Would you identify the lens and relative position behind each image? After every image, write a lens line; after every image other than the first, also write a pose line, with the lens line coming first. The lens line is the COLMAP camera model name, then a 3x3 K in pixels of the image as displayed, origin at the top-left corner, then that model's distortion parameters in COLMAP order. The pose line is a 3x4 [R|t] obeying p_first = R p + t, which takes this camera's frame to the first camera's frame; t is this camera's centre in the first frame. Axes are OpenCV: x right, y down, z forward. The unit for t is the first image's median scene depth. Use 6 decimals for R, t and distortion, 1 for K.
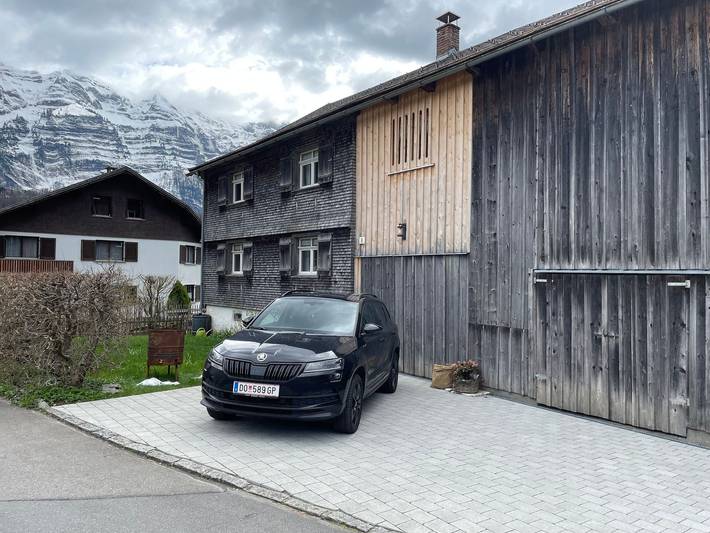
lens RADIAL K [[538.9, 0, 353.0], [0, 538.9, 267.5], [0, 0, 1]] dist [0.049450, -0.049531]
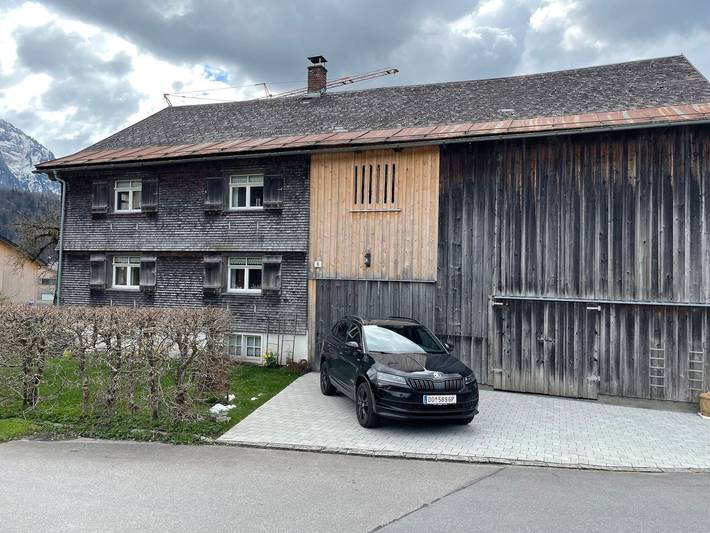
lens RADIAL K [[538.9, 0, 356.9], [0, 538.9, 267.4], [0, 0, 1]] dist [0.049450, -0.049531]
pose [[0.856029, 0.009843, 0.516835, -0.711719], [-0.016612, 0.999826, 0.008472, -0.077884], [-0.516662, -0.015838, 0.856043, -0.037631]]
